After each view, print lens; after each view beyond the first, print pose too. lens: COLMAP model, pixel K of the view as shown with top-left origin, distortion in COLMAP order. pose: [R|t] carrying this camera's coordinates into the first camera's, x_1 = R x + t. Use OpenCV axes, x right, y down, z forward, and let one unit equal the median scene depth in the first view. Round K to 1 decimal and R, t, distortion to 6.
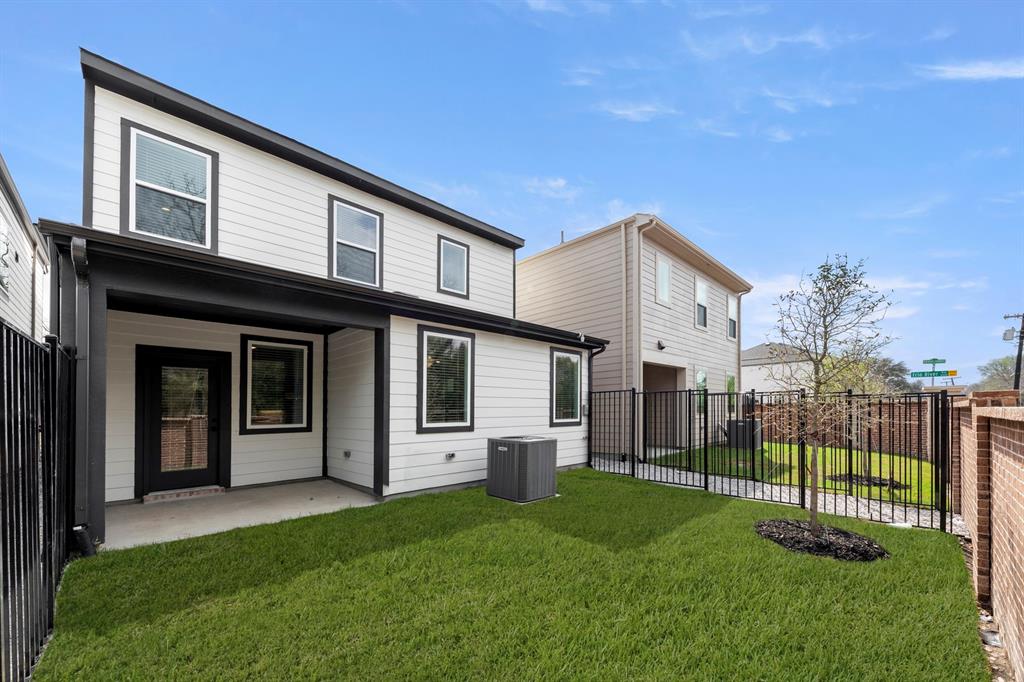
lens RADIAL K [[361.2, 0, 513.2], [0, 361.2, 408.7], [0, 0, 1]] dist [0.010494, -0.000821]
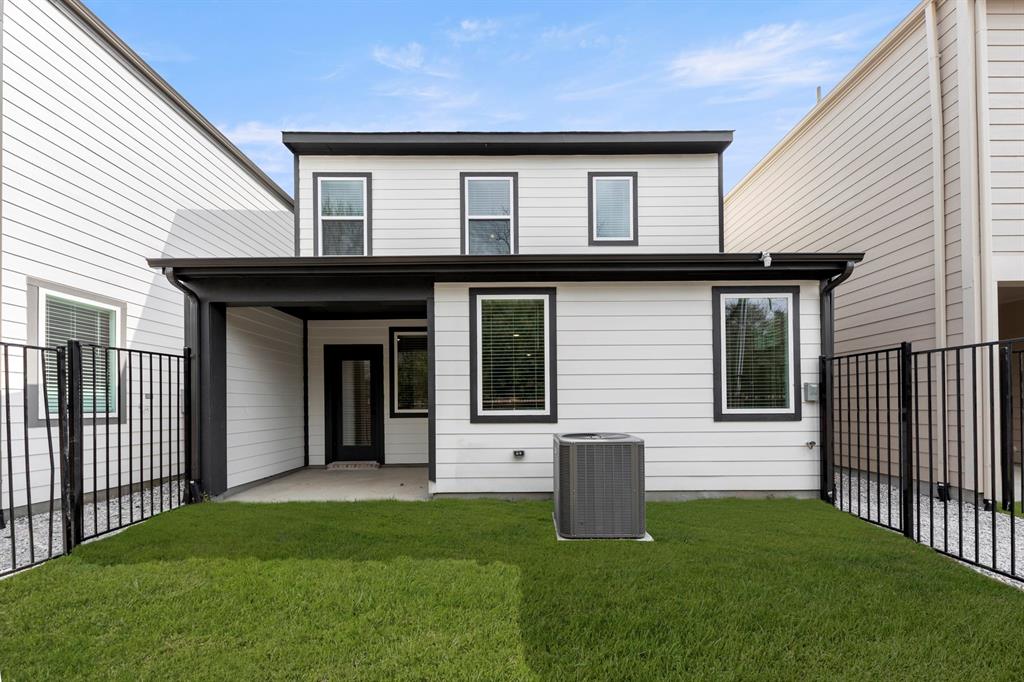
lens RADIAL K [[397.0, 0, 536.5], [0, 397.0, 397.3], [0, 0, 1]] dist [0.003904, -0.000386]
pose [[0.750374, -0.004311, -0.661000, 0.386876], [0.006428, 0.999979, 0.000775, 0.010443], [0.660983, -0.004830, 0.750386, 0.380521]]
